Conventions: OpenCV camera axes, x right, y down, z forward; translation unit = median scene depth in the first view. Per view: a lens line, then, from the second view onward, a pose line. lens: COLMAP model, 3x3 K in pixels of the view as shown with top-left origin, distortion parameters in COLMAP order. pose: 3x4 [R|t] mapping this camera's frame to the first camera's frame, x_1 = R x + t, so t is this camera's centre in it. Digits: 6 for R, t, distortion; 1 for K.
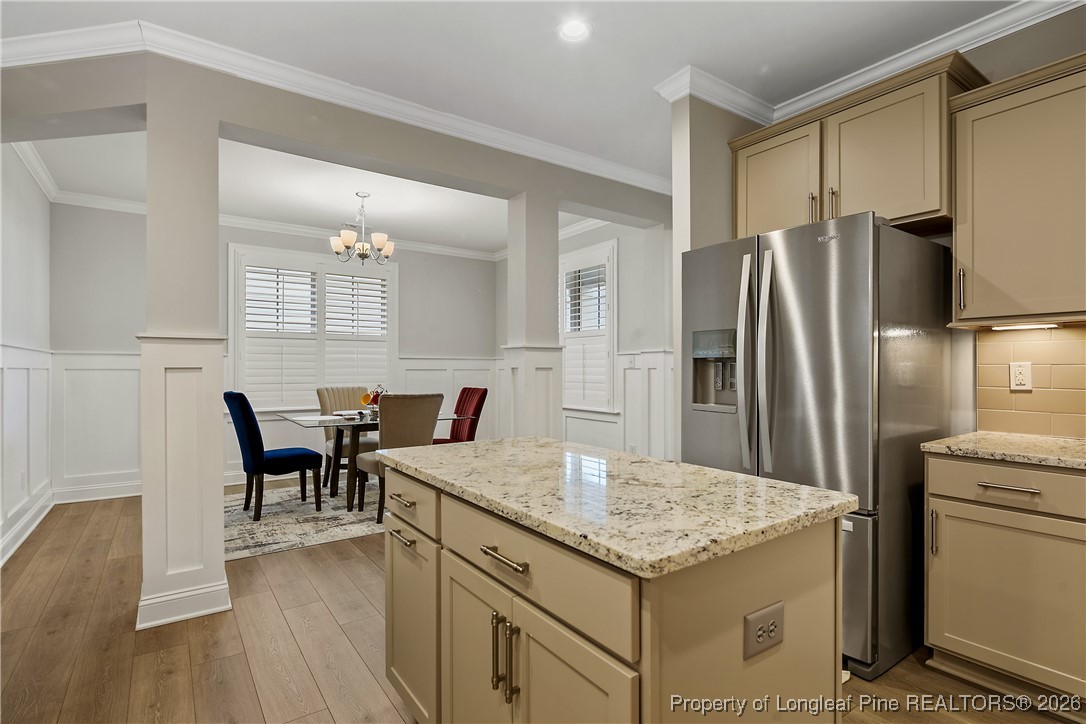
lens RADIAL K [[528.2, 0, 540.6], [0, 528.2, 366.4], [0, 0, 1]] dist [0.001178, 0.000158]
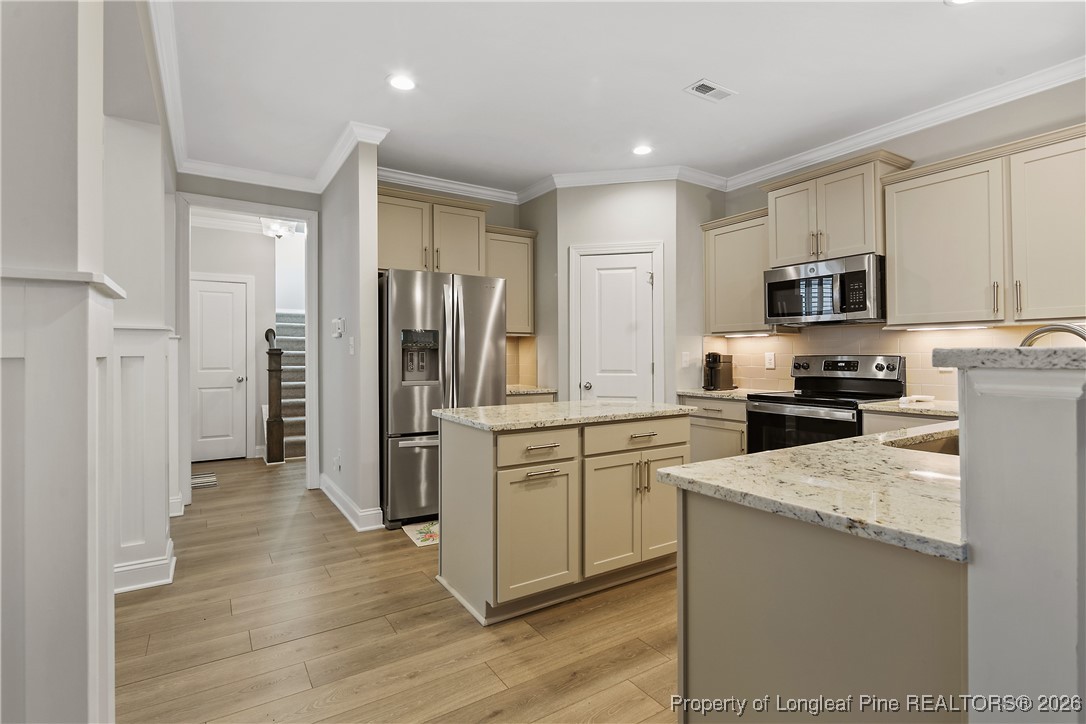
lens RADIAL K [[522.5, 0, 540.7], [0, 522.5, 351.6], [0, 0, 1]] dist [0.000621, -0.000762]
pose [[0.047979, 0.005687, 0.998832, -0.708230], [0.000087, 0.999984, -0.005698, -0.000586], [-0.998848, 0.000360, 0.047978, 0.389233]]
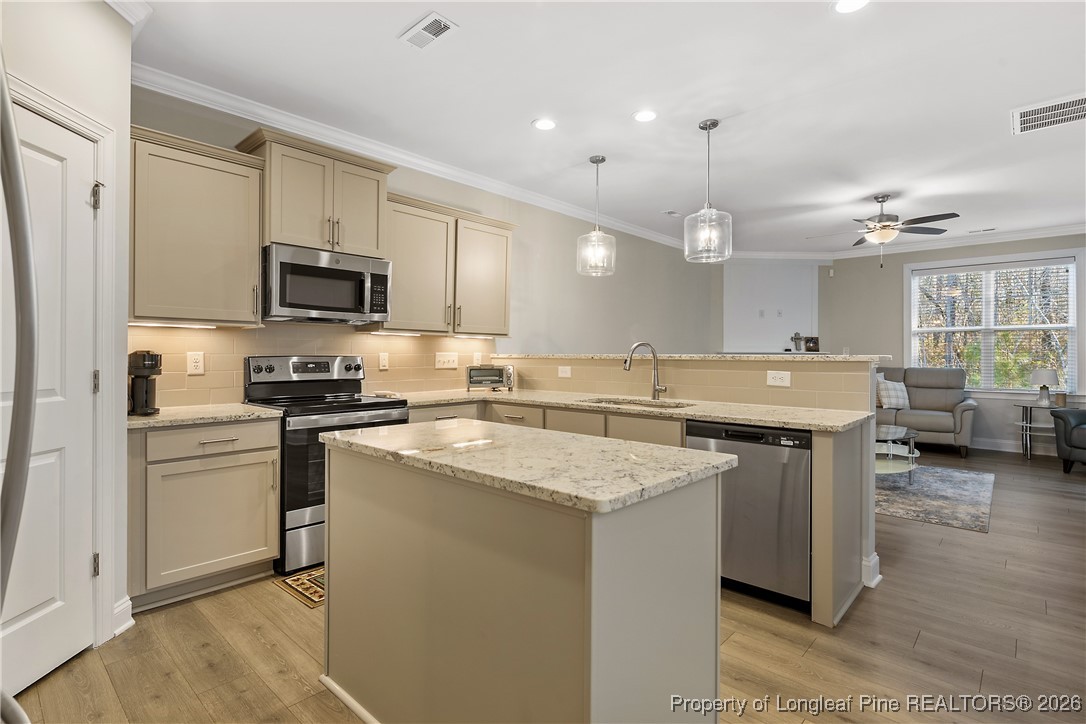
lens RADIAL K [[527.5, 0, 538.5], [0, 527.5, 357.8], [0, 0, 1]] dist [-0.000369, -0.000901]
pose [[-0.979312, -0.003685, -0.202324, 0.082285], [-0.004169, 0.999989, 0.001967, 0.000473], [0.202315, 0.002770, -0.979317, 0.832049]]
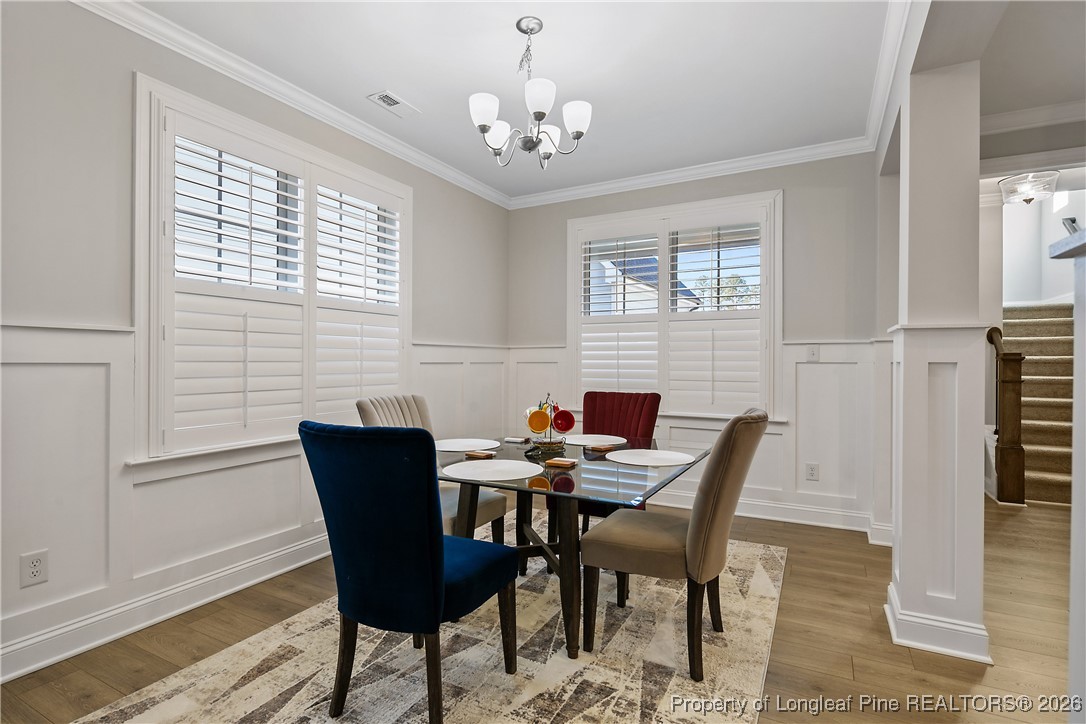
lens RADIAL K [[527.5, 0, 538.5], [0, 527.5, 357.8], [0, 0, 1]] dist [-0.000369, -0.000901]
pose [[0.896823, 0.005053, 0.442361, -0.676599], [-0.005267, 0.999986, -0.000744, -0.000590], [-0.442358, -0.001662, 0.896837, 0.647179]]
